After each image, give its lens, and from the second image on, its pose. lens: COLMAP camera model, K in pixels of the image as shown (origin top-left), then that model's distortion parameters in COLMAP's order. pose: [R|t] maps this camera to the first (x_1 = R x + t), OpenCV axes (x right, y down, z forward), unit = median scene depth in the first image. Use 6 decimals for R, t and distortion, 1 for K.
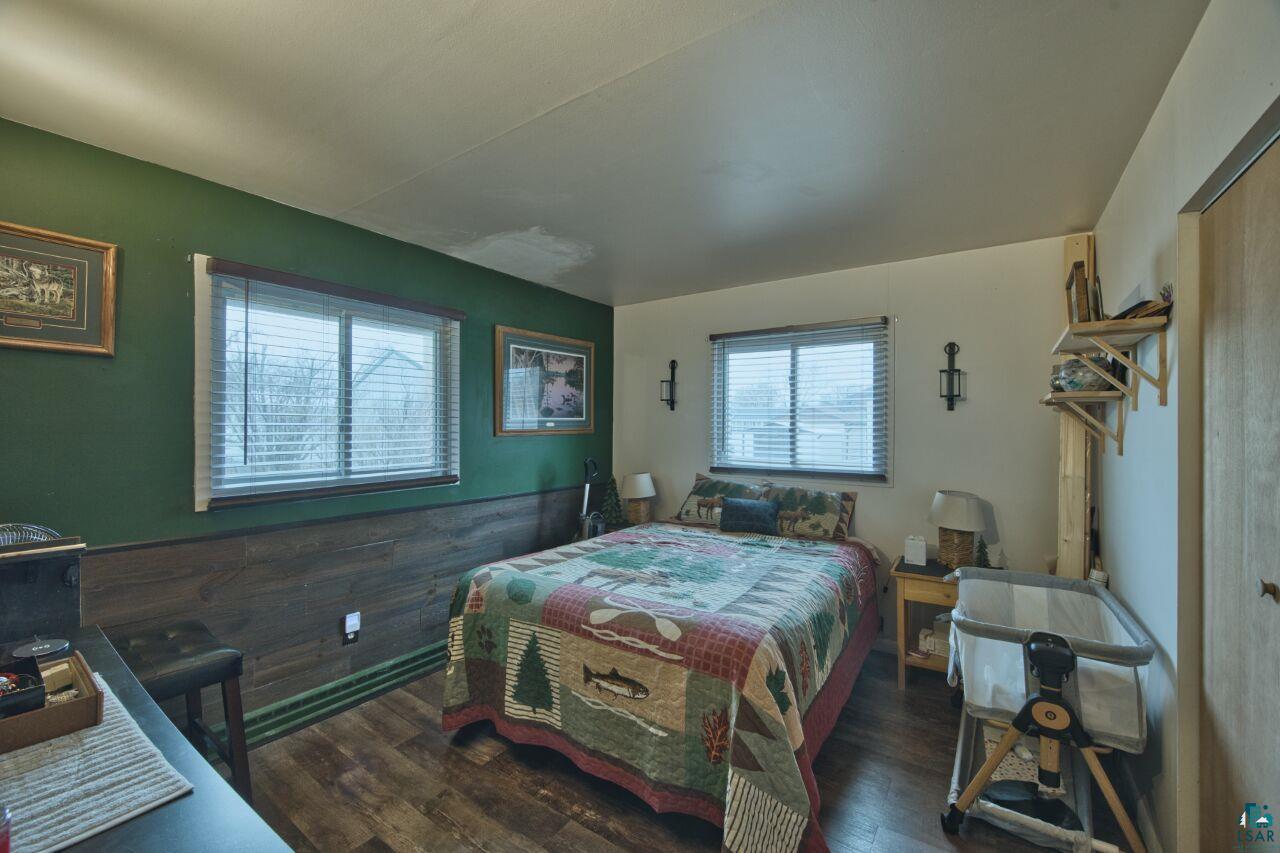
lens RADIAL K [[513.6, 0, 641.5], [0, 513.6, 429.1], [0, 0, 1]] dist [-0.022116, -0.001374]
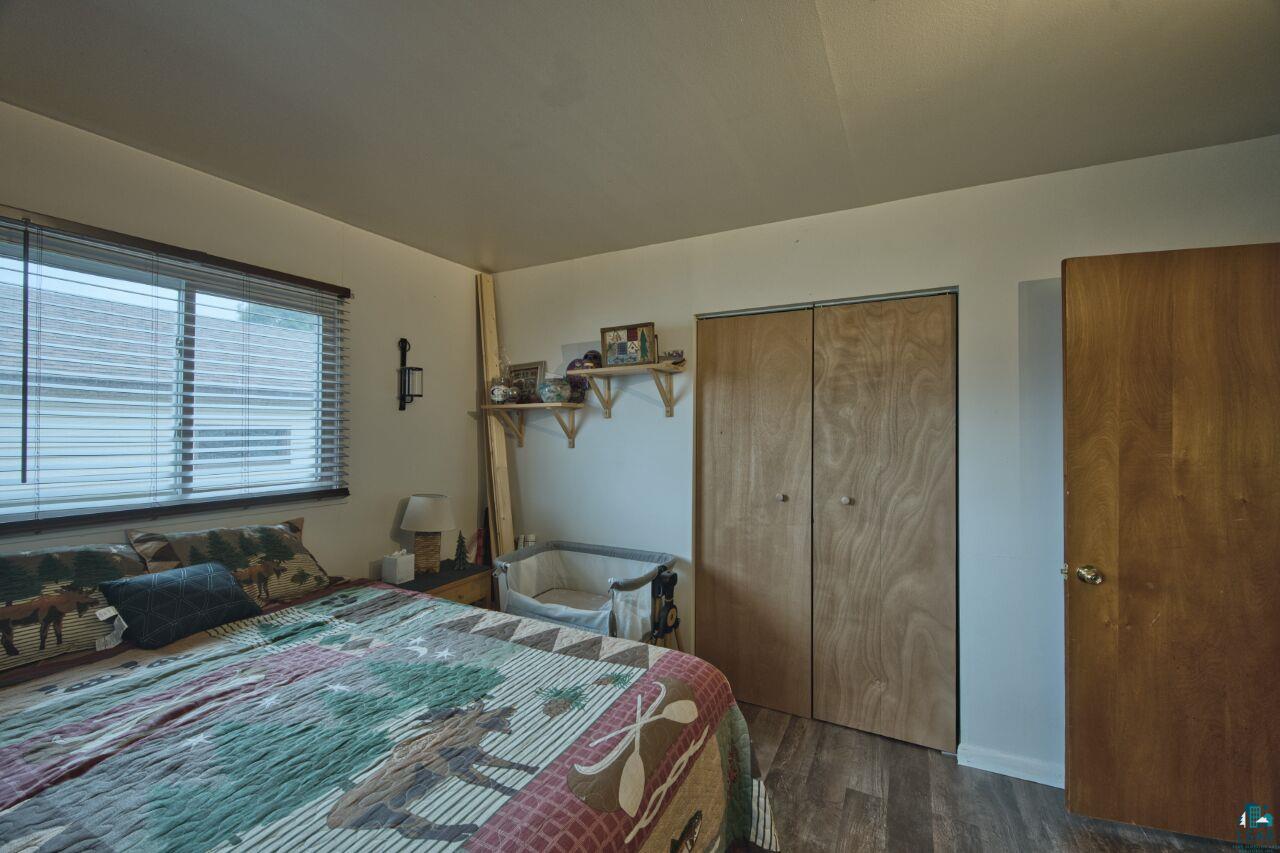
lens RADIAL K [[513.6, 0, 639.1], [0, 513.6, 423.2], [0, 0, 1]] dist [-0.022116, -0.001374]
pose [[-0.120589, 0.010363, 0.992648, -0.509256], [-0.000391, 0.999945, -0.010486, -0.003851], [-0.992702, -0.001652, -0.120578, 0.895696]]
